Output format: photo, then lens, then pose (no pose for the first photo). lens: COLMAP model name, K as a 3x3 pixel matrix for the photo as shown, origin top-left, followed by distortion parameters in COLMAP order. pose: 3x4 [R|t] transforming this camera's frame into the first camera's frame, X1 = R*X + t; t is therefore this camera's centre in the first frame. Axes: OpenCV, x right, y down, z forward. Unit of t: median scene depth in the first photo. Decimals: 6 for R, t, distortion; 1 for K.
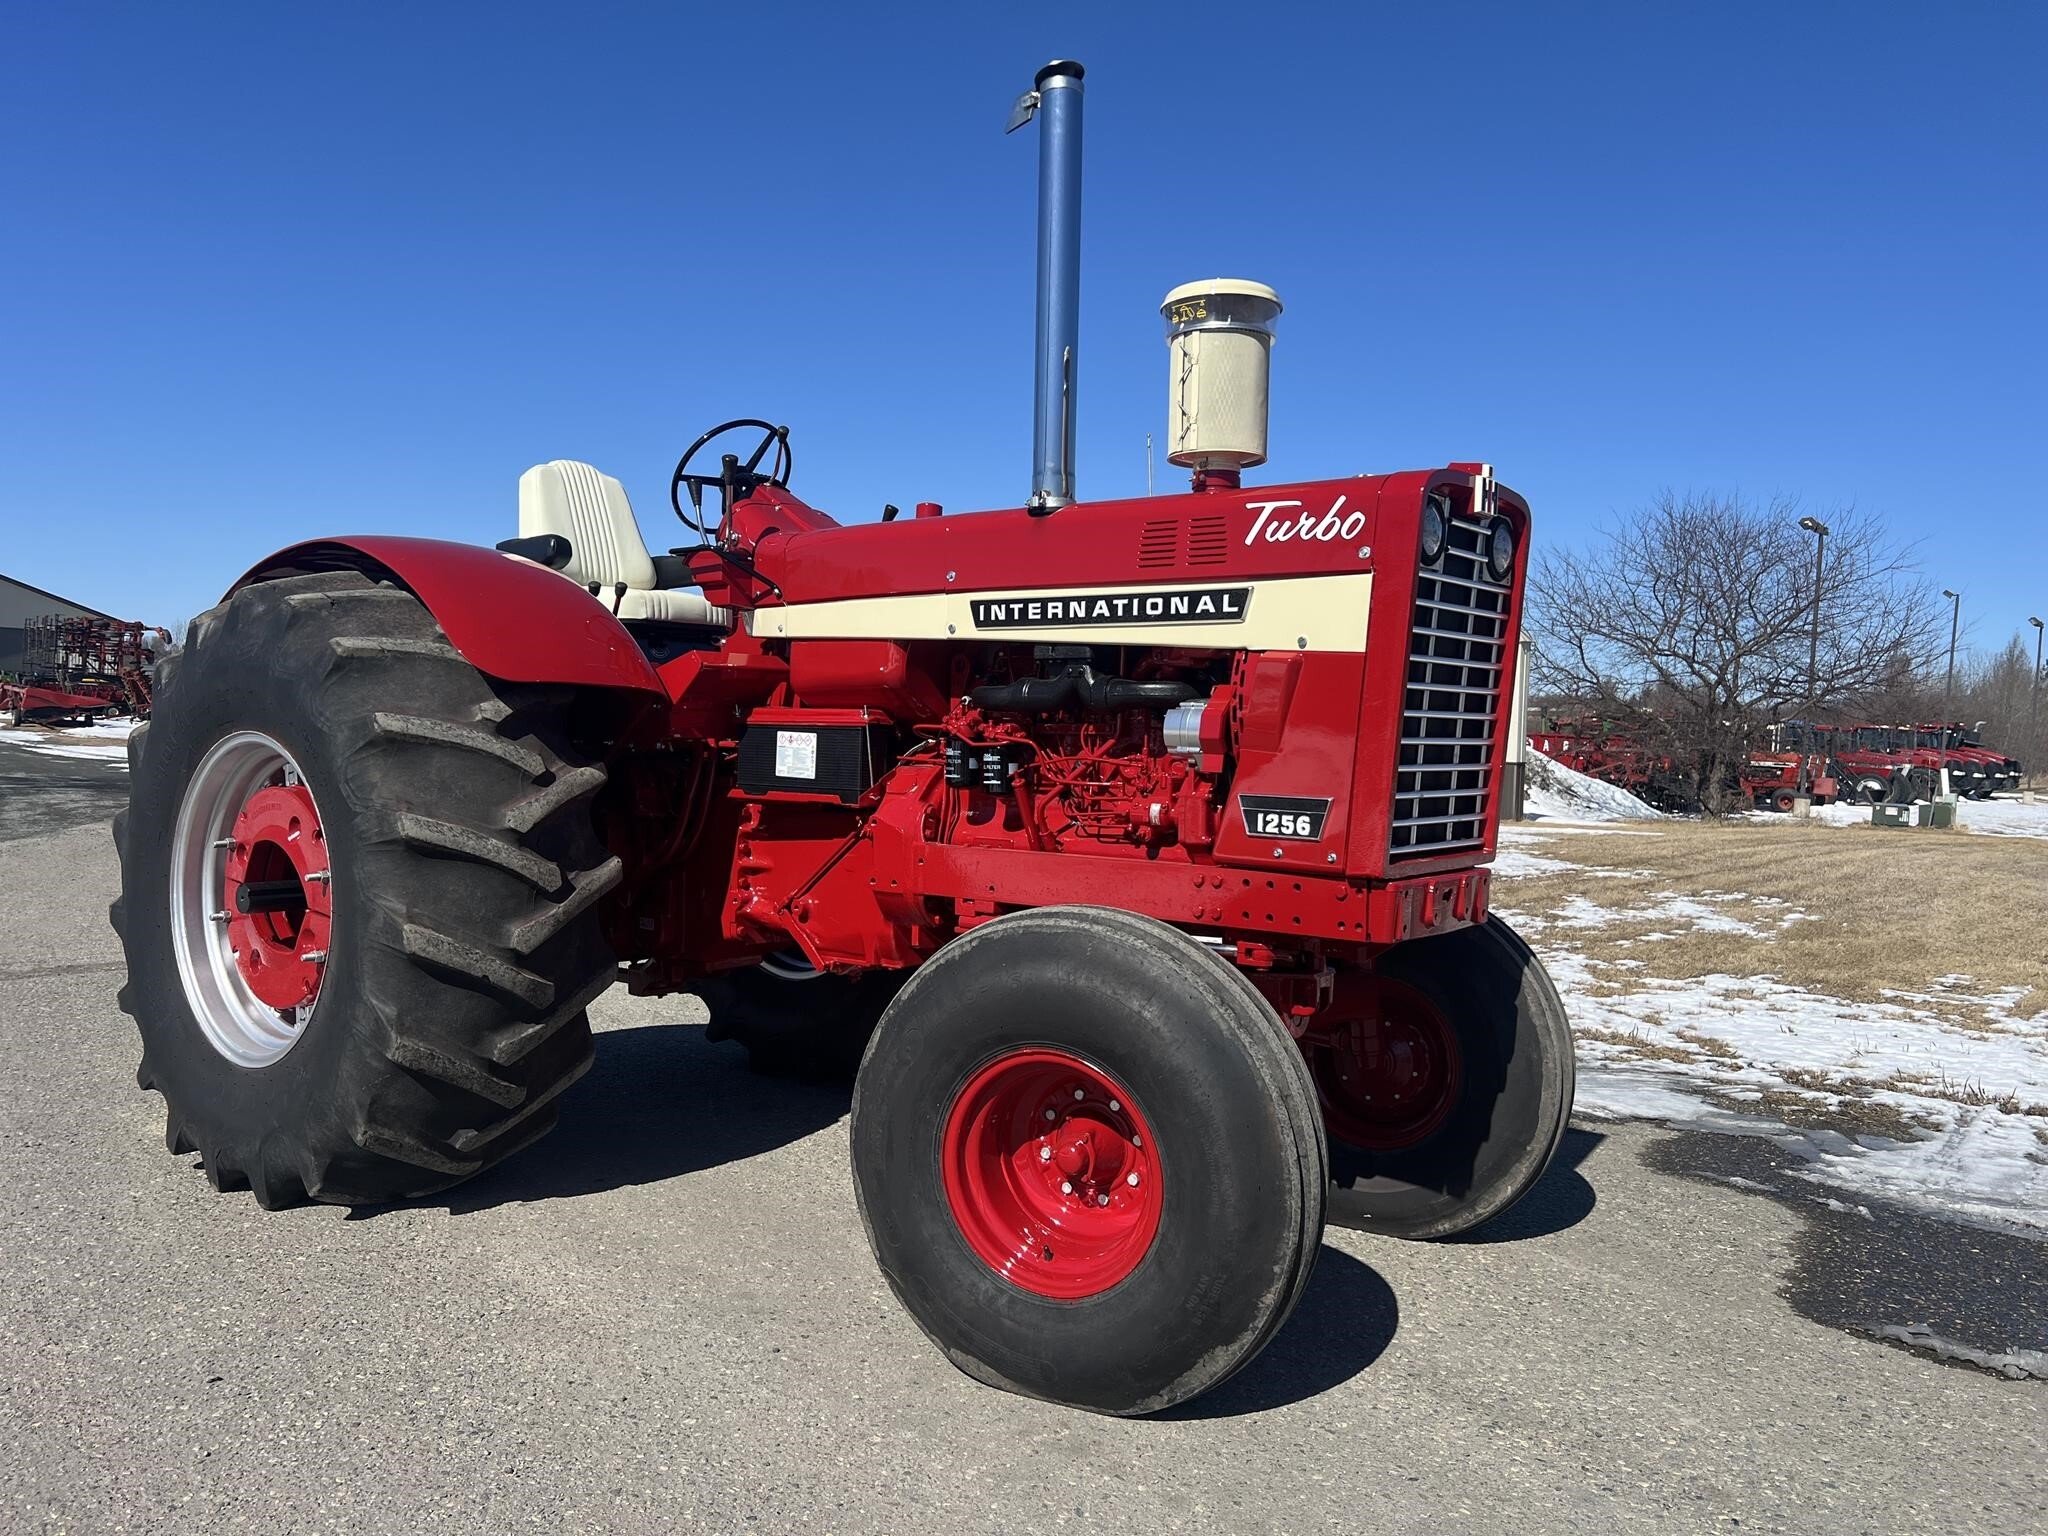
lens RADIAL K [[1518.2, 0, 1019.4], [0, 1518.2, 765.9], [0, 0, 1]] dist [0.054138, -0.058789]
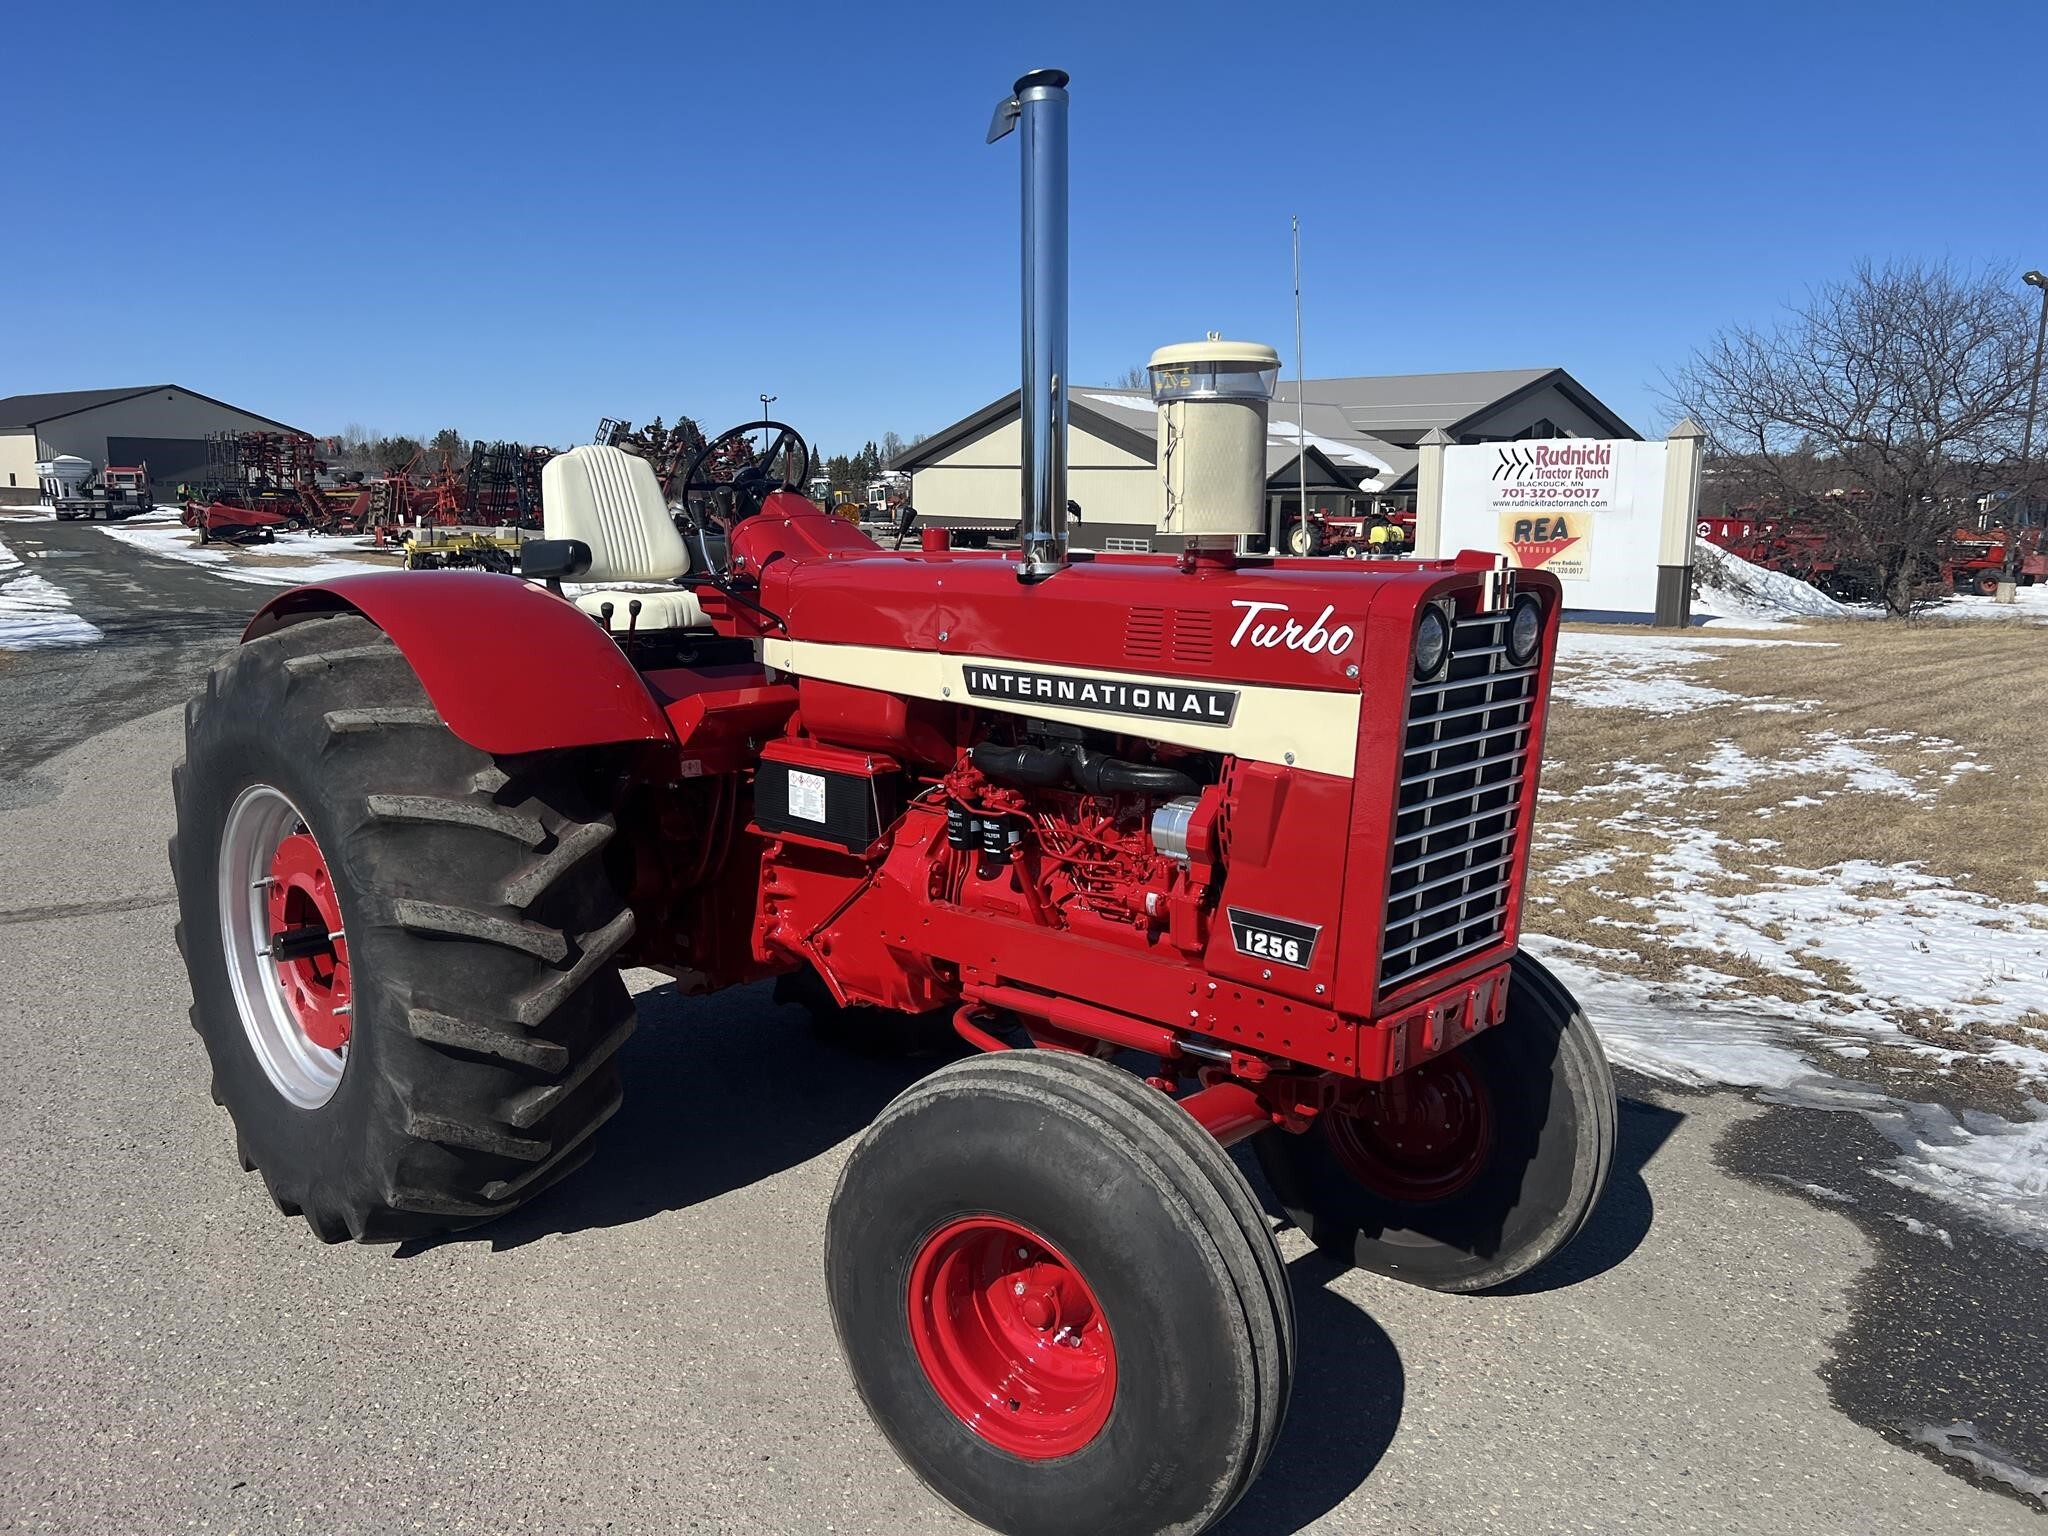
lens RADIAL K [[1518.2, 0, 1027.9], [0, 1518.2, 767.3], [0, 0, 1]] dist [0.054138, -0.058789]
pose [[0.995111, -0.010240, -0.098234, 0.105515], [0.024224, 0.989536, 0.142238, -0.188264], [0.095750, -0.143922, 0.984946, 0.065199]]
